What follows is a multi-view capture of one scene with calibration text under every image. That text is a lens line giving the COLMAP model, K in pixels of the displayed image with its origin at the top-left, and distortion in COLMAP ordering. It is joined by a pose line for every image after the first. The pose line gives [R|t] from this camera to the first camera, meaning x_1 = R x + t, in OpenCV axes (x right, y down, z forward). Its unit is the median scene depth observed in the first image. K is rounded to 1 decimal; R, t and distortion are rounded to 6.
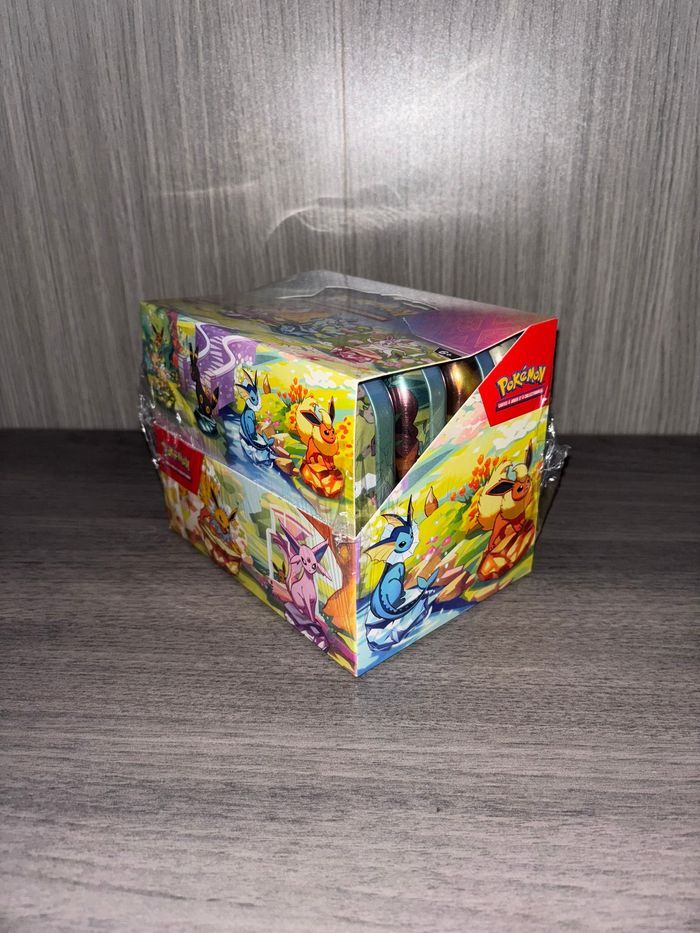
lens RADIAL K [[731.2, 0, 351.0], [0, 731.2, 454.8], [0, 0, 1]] dist [0.024972, -0.047505]
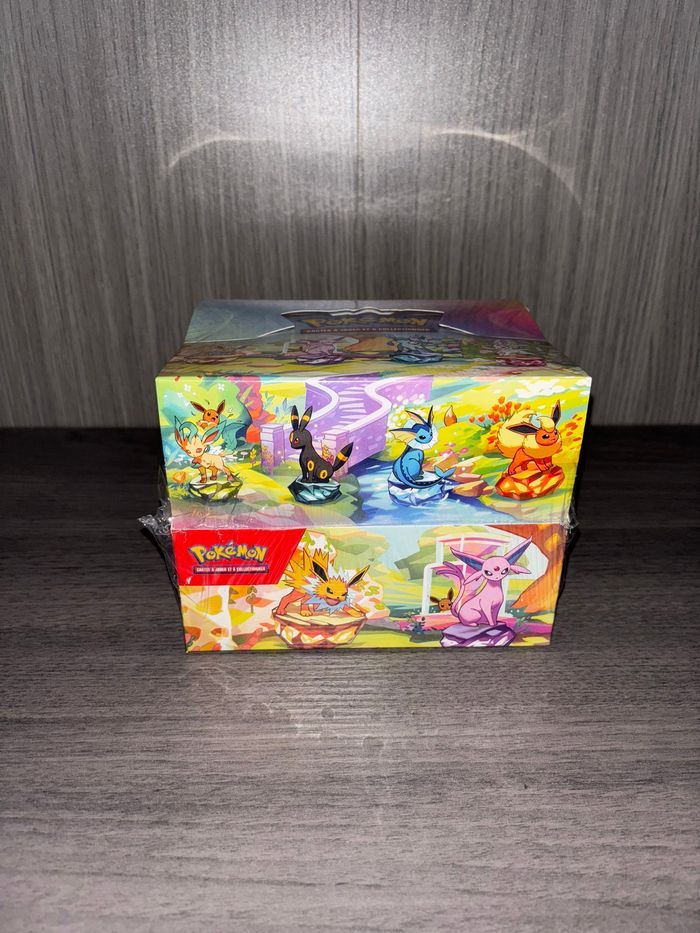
lens RADIAL K [[731.2, 0, 353.3], [0, 731.2, 465.1], [0, 0, 1]] dist [0.024972, -0.047505]
pose [[0.994522, -0.020673, 0.102466, -0.197481], [0.016352, 0.998948, 0.042833, -0.038018], [-0.103244, -0.040923, 0.993814, -0.033277]]
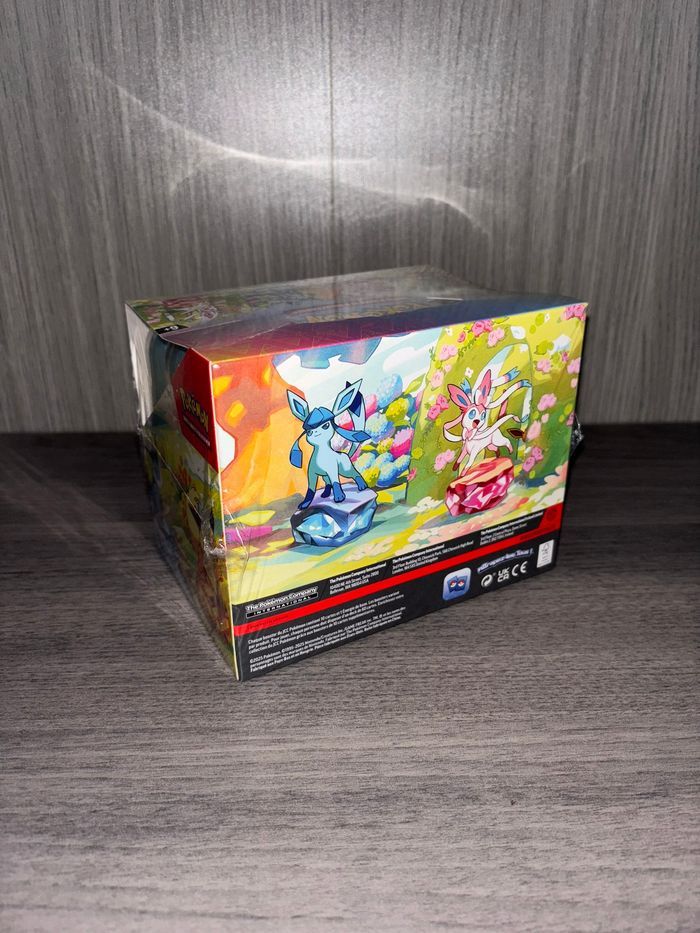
lens RADIAL K [[731.2, 0, 349.9], [0, 731.2, 458.7], [0, 0, 1]] dist [0.024972, -0.047505]
pose [[0.994638, -0.028792, 0.099328, -0.145918], [0.029241, 0.999568, -0.003067, 0.023777], [-0.099197, 0.005955, 0.995050, 0.048737]]
